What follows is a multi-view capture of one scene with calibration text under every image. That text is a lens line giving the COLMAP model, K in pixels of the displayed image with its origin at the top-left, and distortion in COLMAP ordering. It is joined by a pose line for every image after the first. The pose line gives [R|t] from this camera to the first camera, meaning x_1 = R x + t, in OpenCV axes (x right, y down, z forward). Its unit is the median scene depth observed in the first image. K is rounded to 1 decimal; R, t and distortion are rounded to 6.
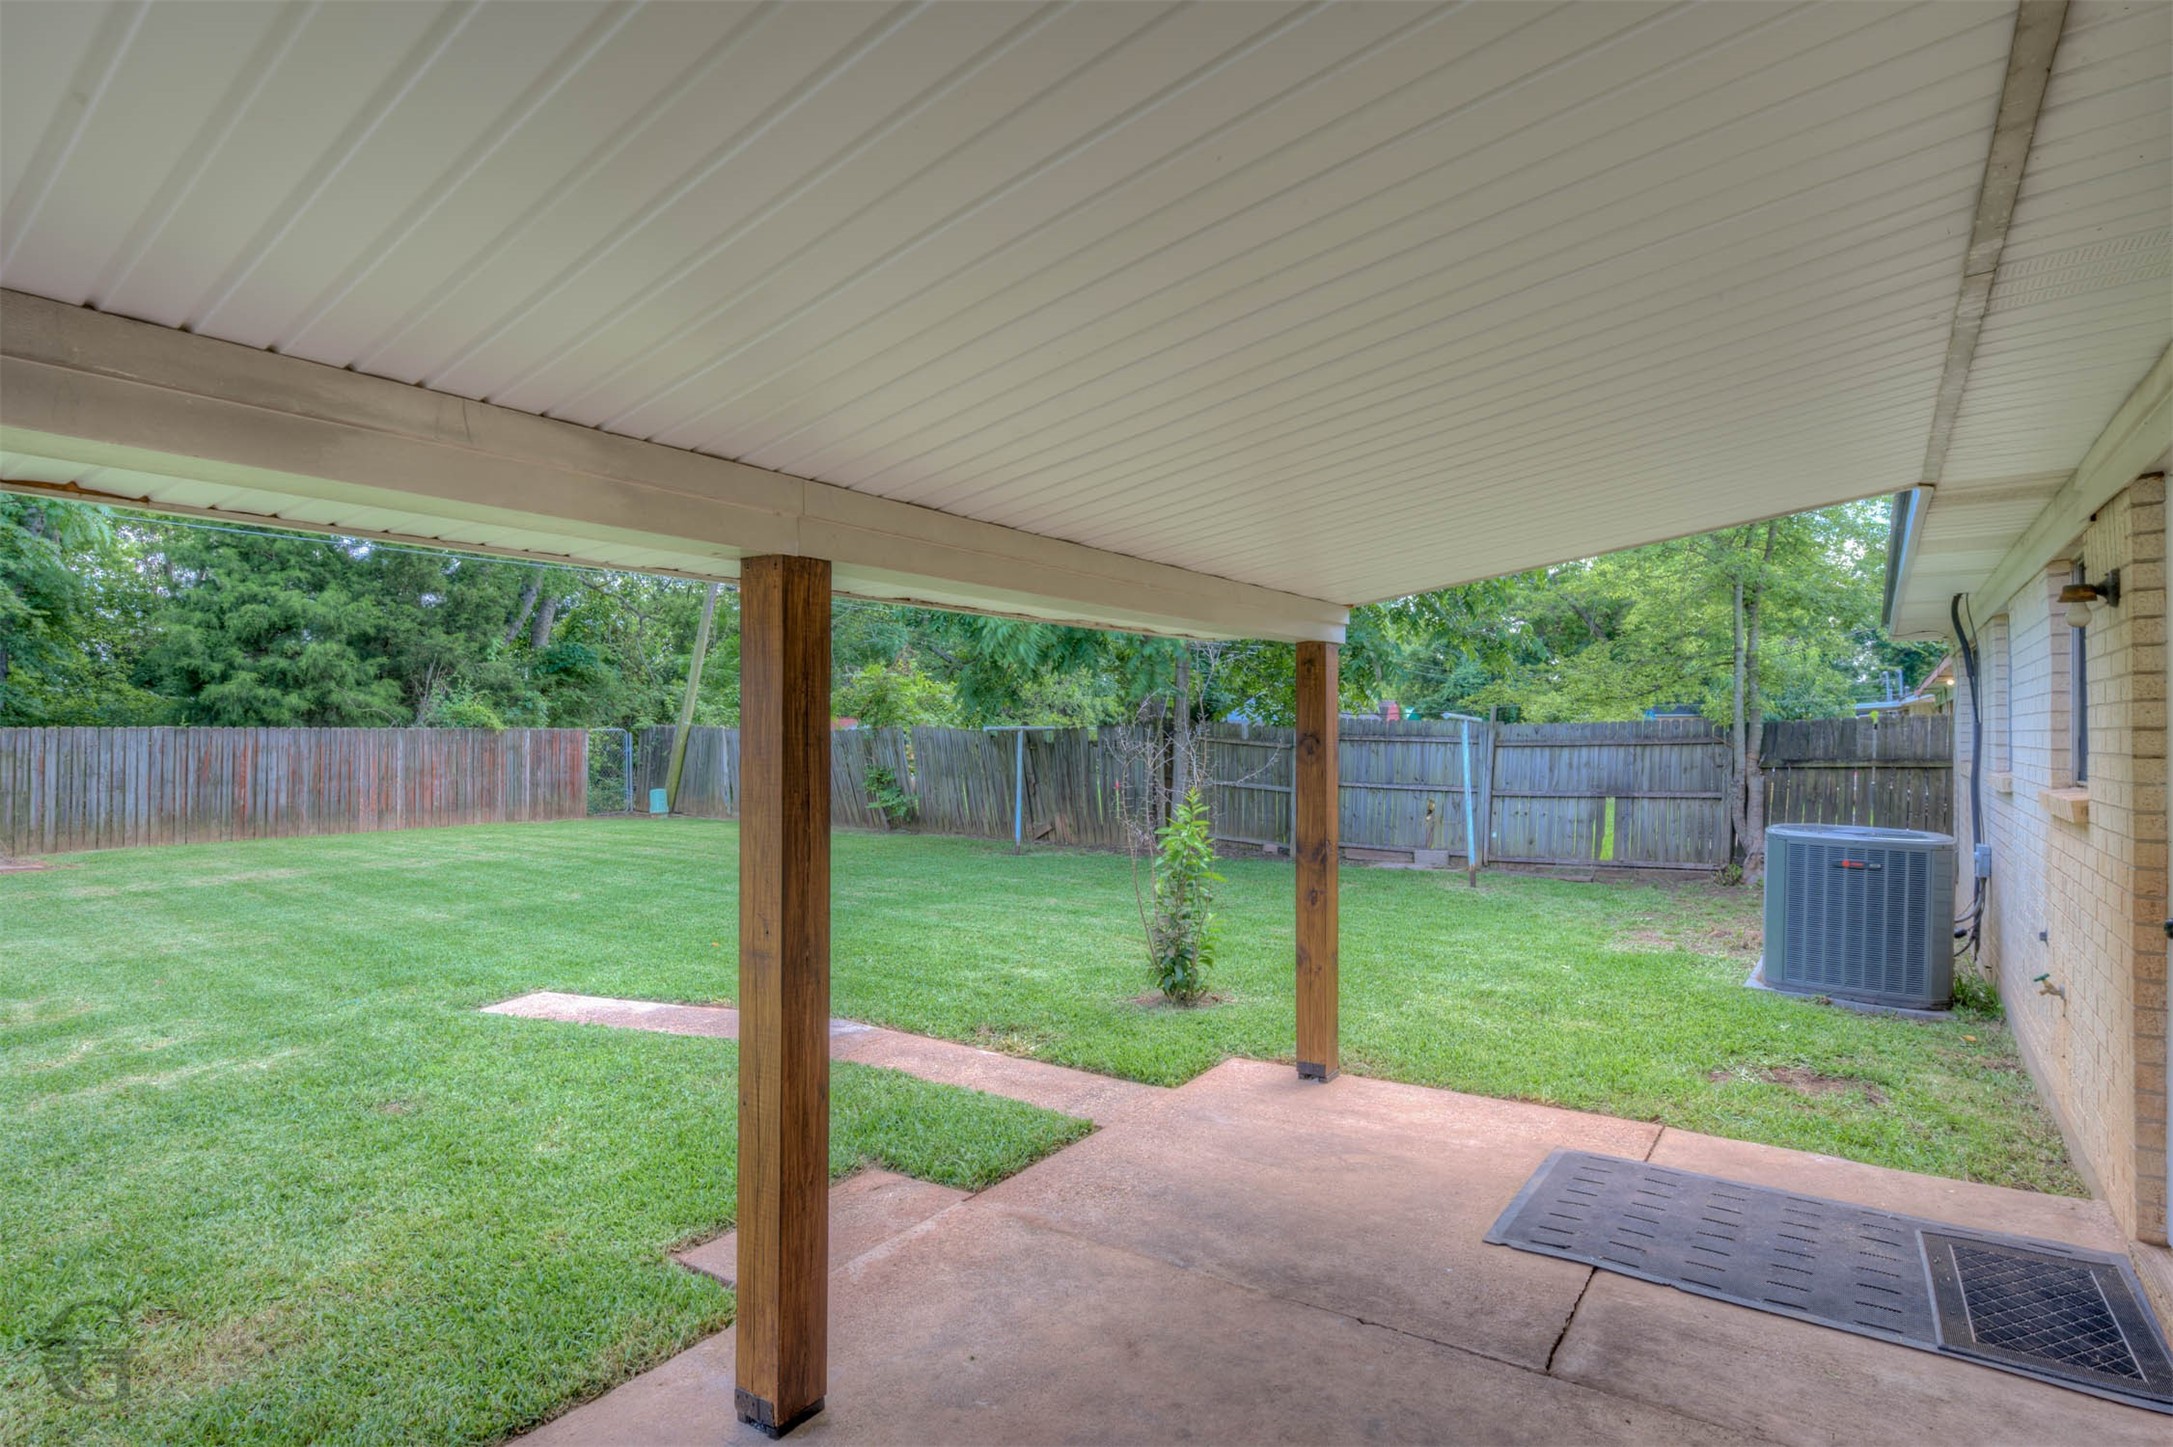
lens RADIAL K [[1117.4, 0, 1109.7], [0, 1117.4, 734.7], [0, 0, 1]] dist [0.002532, -0.003055]
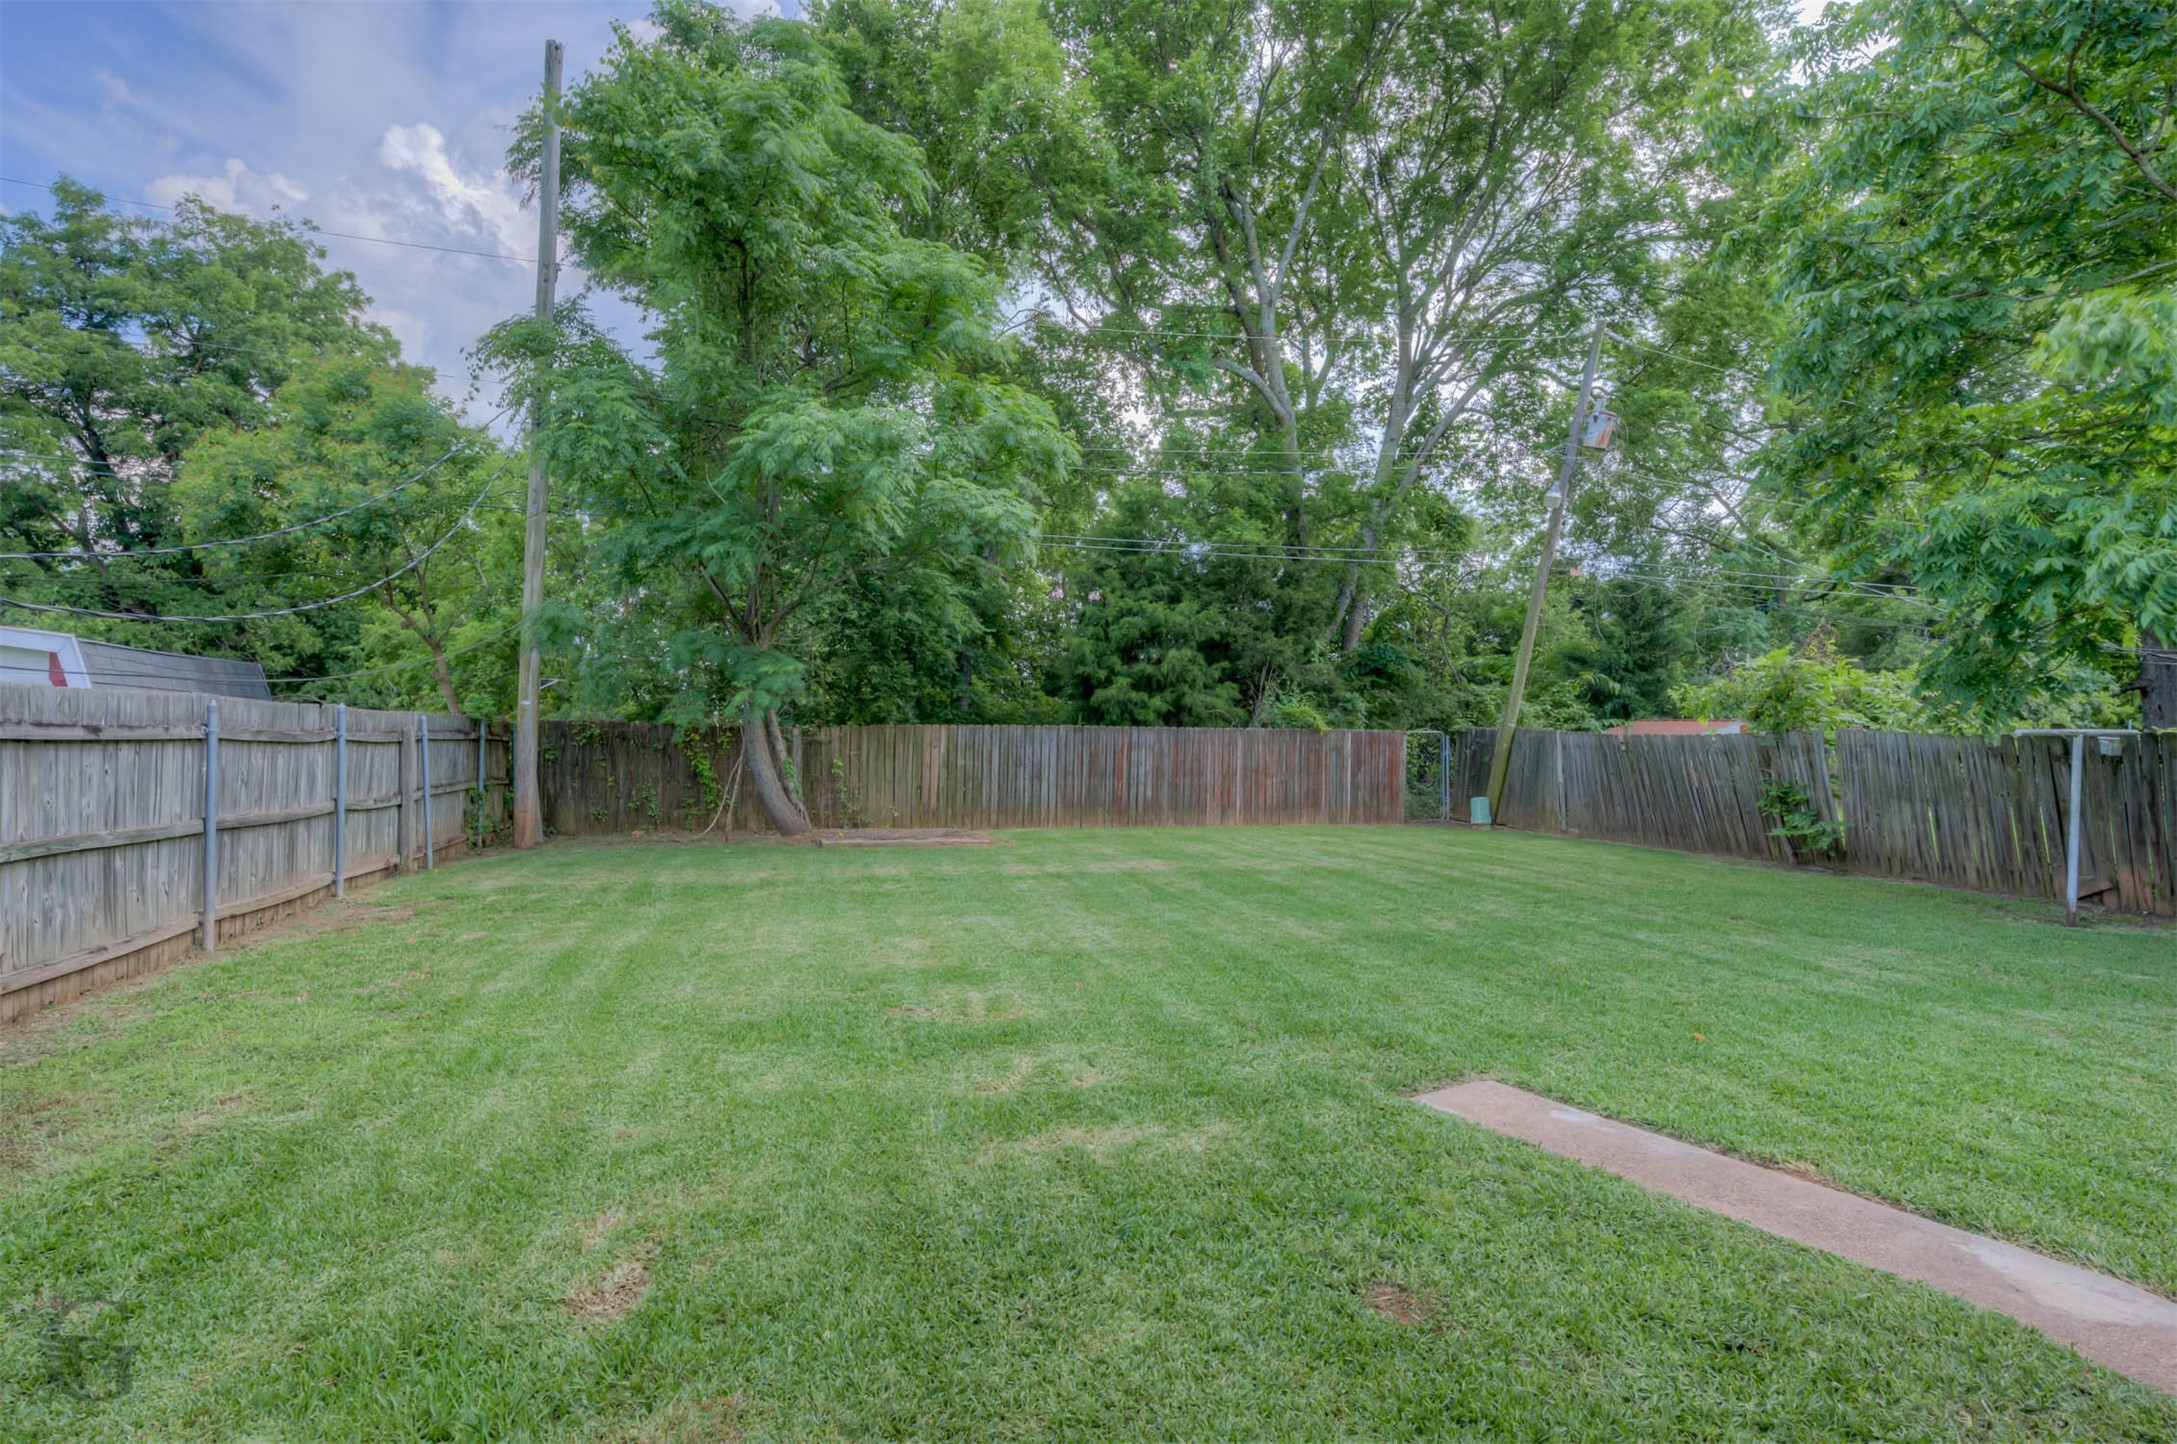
lens RADIAL K [[1119.5, 0, 1084.7], [0, 1119.5, 726.5], [0, 0, 1]] dist [0.002532, -0.003055]
pose [[0.779198, 0.005020, -0.626758, -0.093229], [-0.013066, 0.999881, -0.008235, 0.002953], [0.626642, 0.014606, 0.779170, 0.095435]]
